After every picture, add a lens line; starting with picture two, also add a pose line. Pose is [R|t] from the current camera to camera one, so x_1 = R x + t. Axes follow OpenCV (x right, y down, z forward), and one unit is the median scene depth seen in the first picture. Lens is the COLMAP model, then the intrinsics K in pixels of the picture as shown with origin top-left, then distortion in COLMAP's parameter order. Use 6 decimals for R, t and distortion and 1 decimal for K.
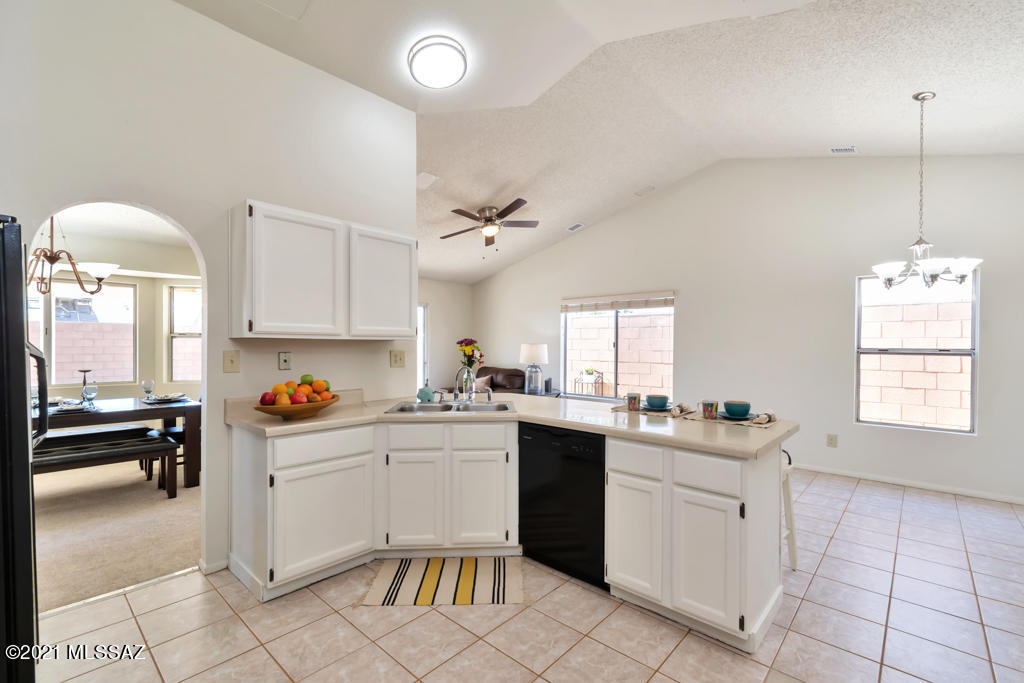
lens RADIAL K [[456.8, 0, 516.1], [0, 456.8, 343.8], [0, 0, 1]] dist [0.000139, 0.000051]
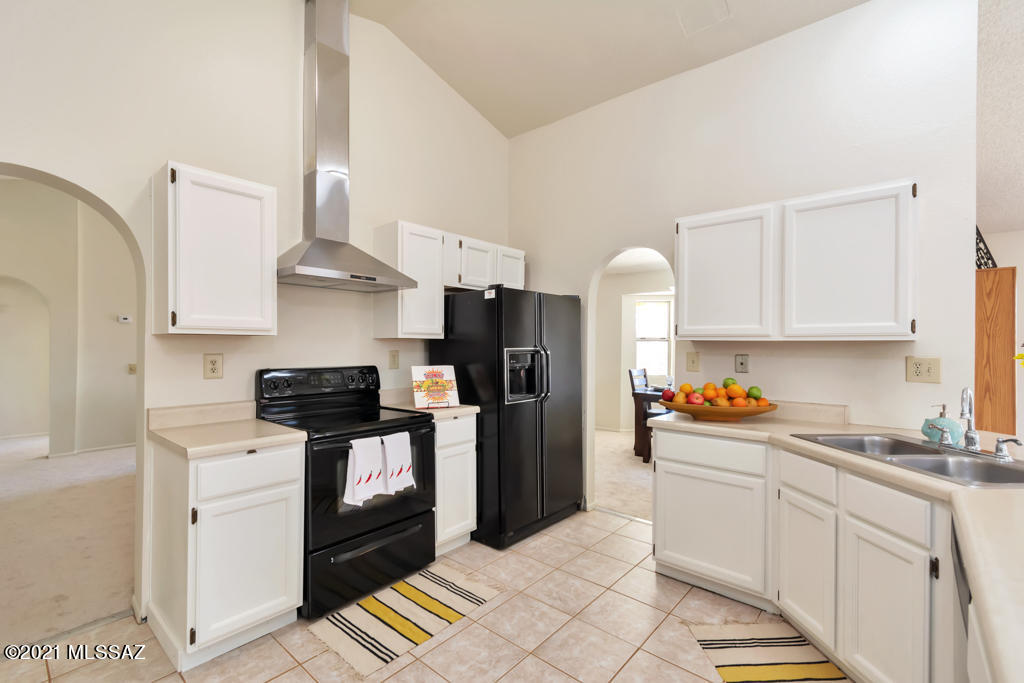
lens RADIAL K [[456.8, 0, 515.9], [0, 456.8, 343.4], [0, 0, 1]] dist [0.000139, 0.000051]
pose [[0.009410, -0.007311, -0.999929, 0.505356], [-0.005633, 0.999957, -0.007364, 0.004611], [0.999940, 0.005702, 0.009368, 0.544388]]
